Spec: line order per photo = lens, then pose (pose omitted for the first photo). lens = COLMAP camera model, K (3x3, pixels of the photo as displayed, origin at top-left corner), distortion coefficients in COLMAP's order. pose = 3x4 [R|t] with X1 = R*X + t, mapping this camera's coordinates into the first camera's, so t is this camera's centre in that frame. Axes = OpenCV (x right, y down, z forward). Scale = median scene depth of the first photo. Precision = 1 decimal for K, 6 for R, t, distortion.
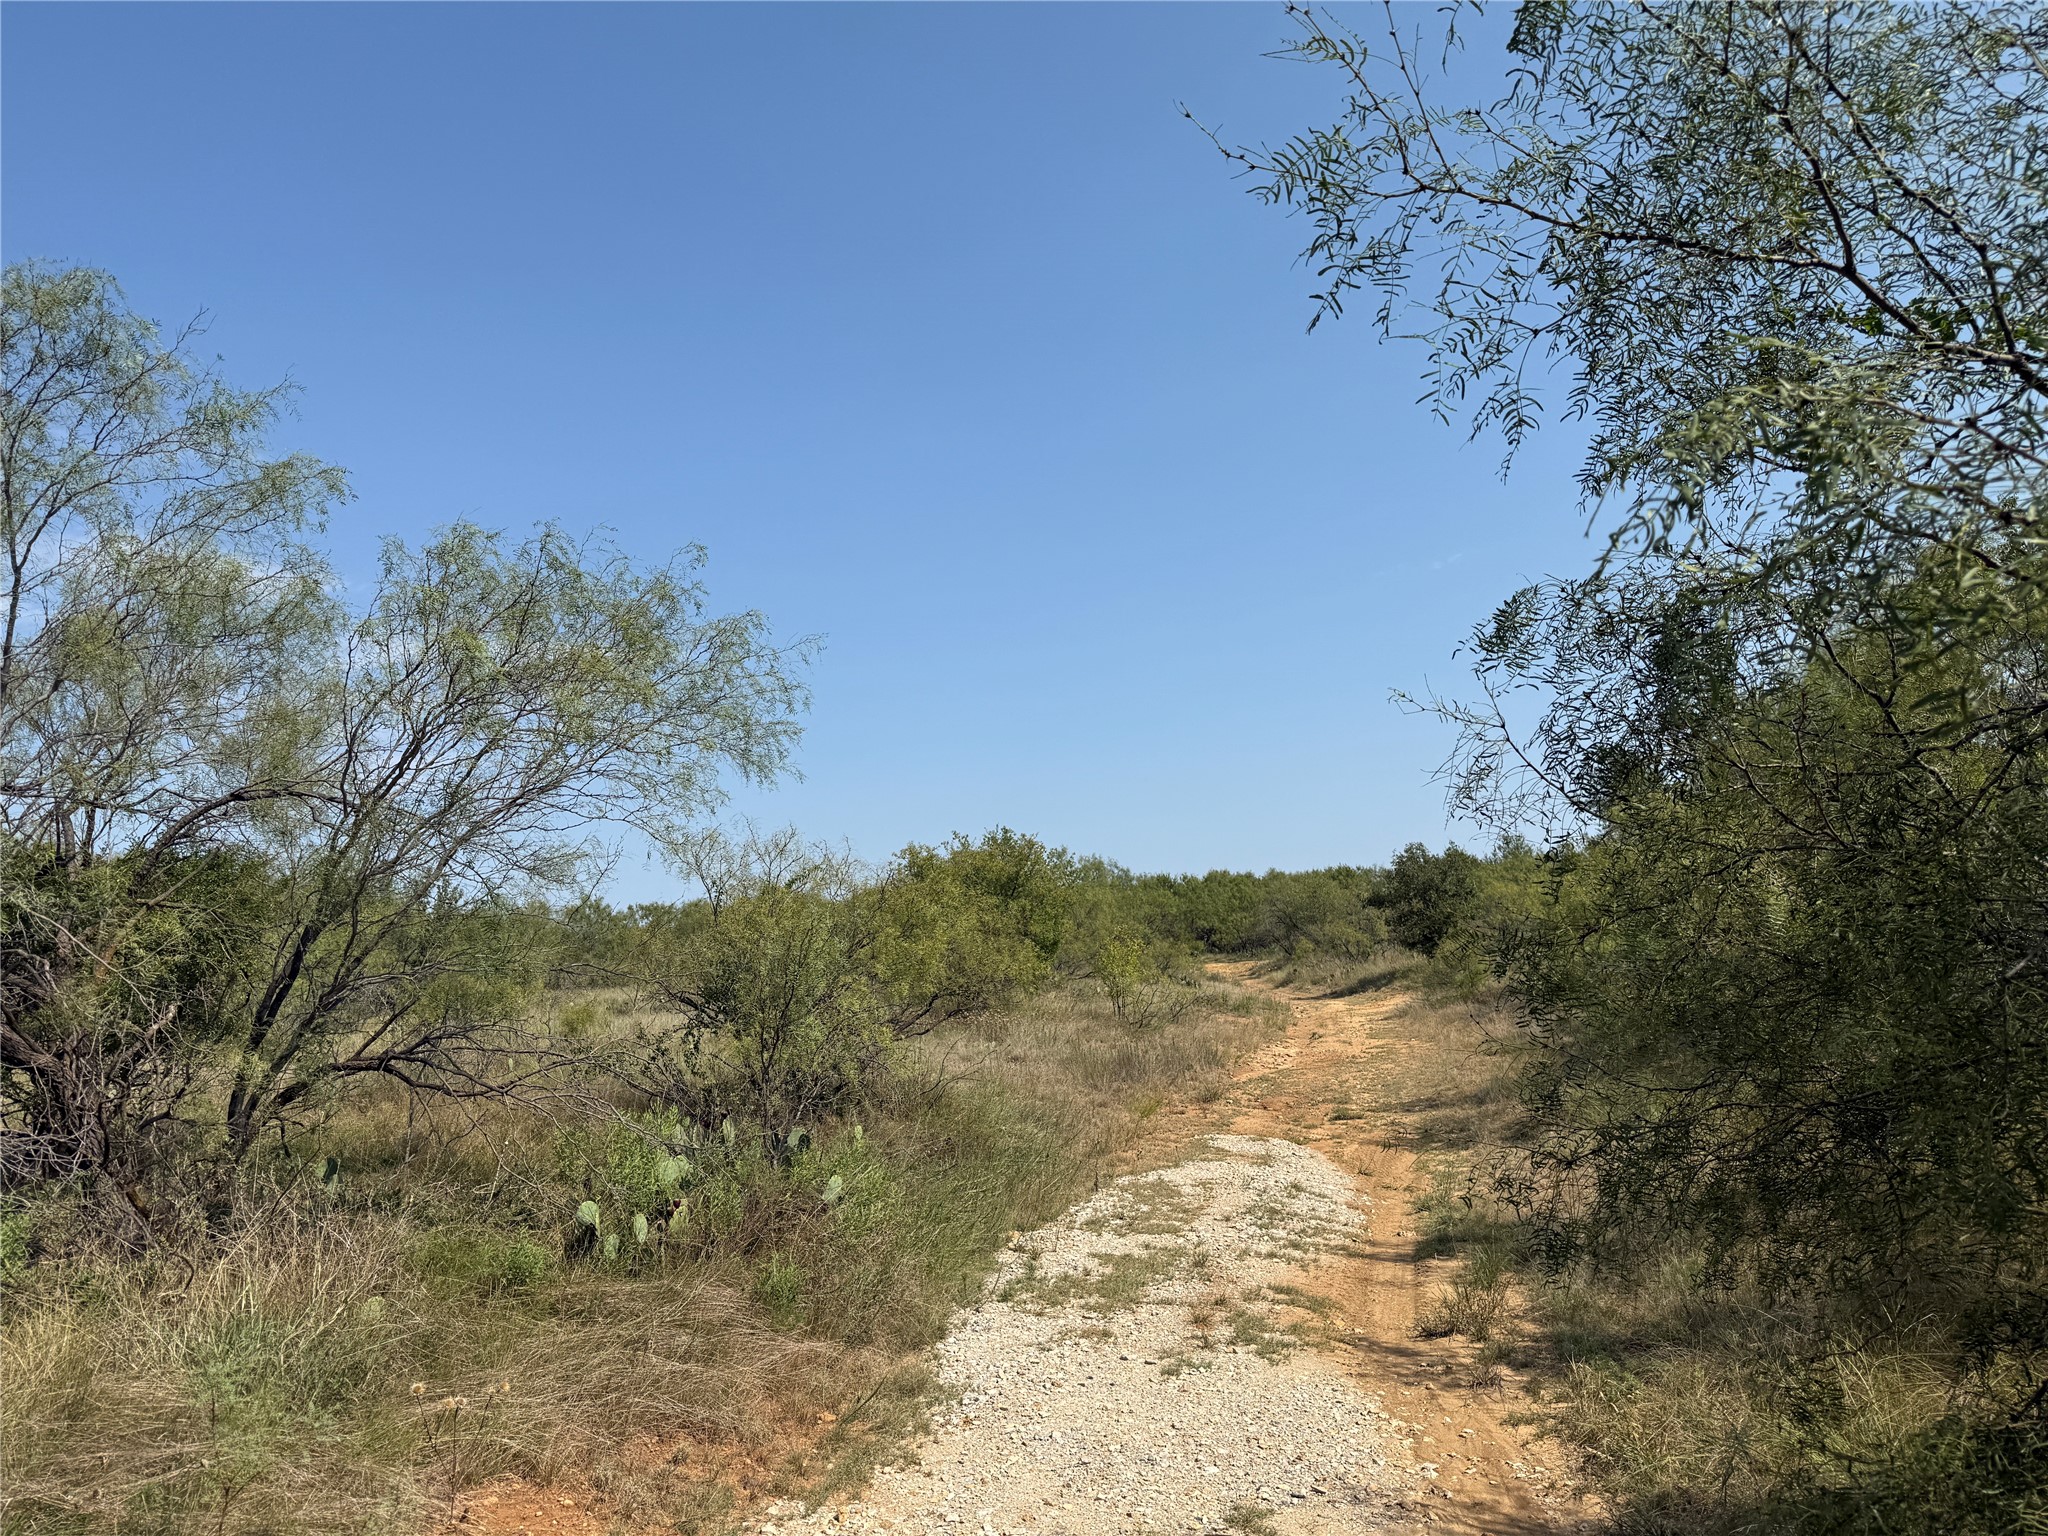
lens RADIAL K [[1430.5, 0, 1024.2], [0, 1430.5, 768.6], [0, 0, 1]] dist [0.000853, 0.000126]
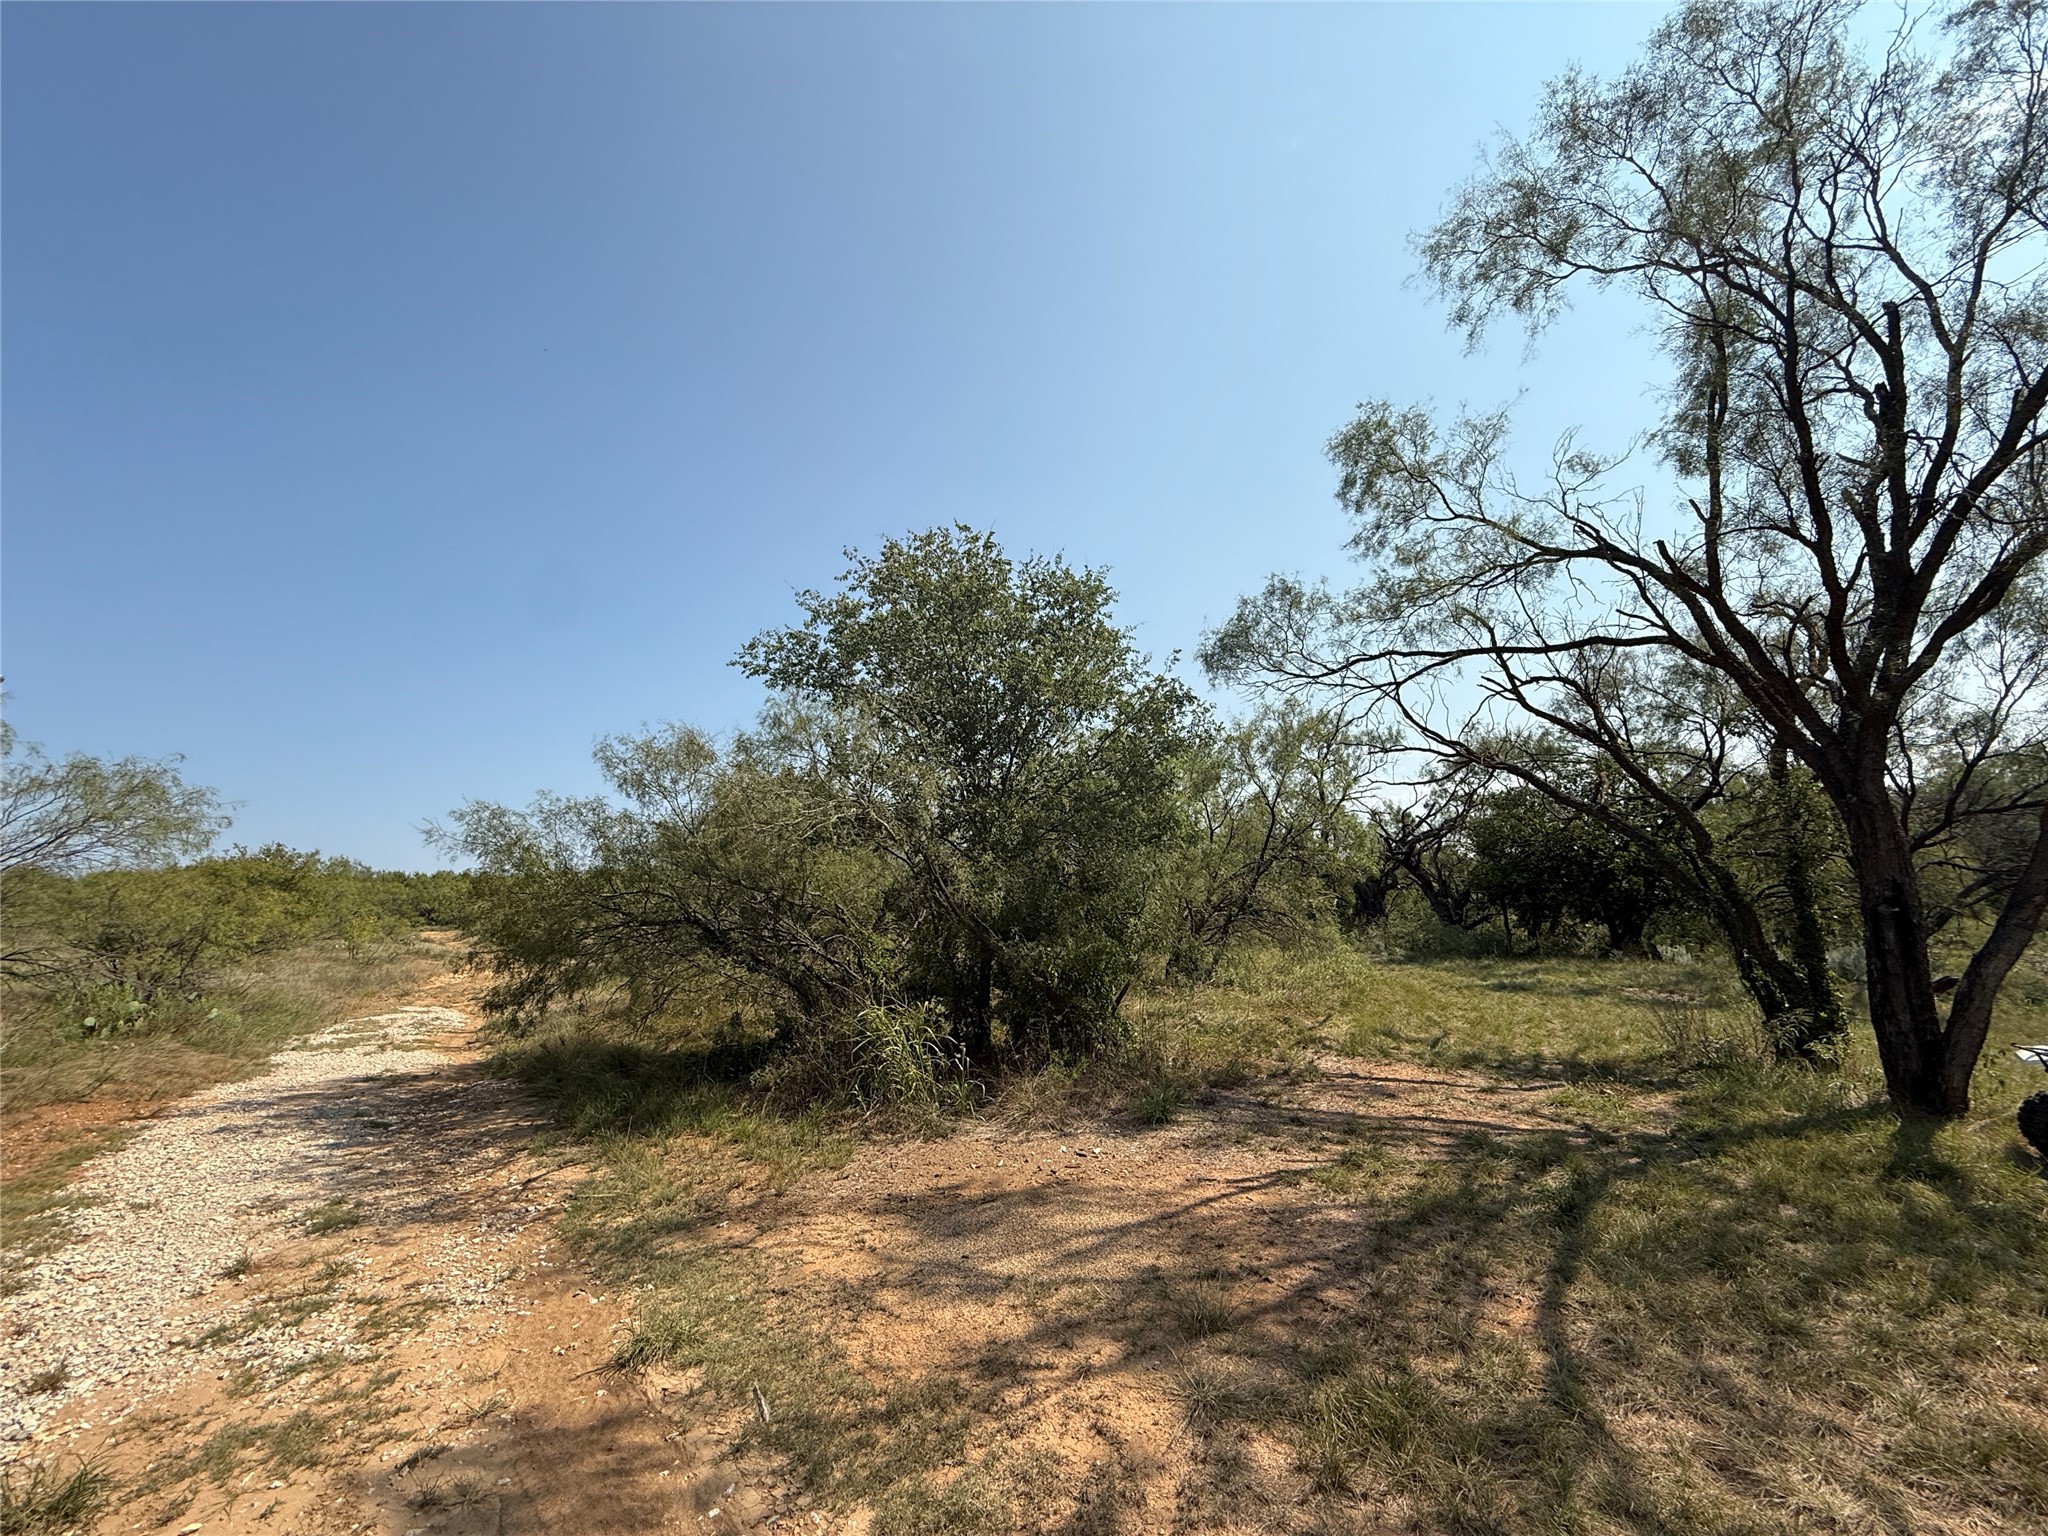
lens RADIAL K [[825.6, 0, 1021.7], [0, 825.6, 769.4], [0, 0, 1]] dist [-0.000315, 0.000011]
pose [[0.738186, 0.138212, 0.660287, -0.023735], [-0.096948, 0.990362, -0.098918, -0.032997], [-0.667594, 0.009006, 0.744471, -0.259552]]
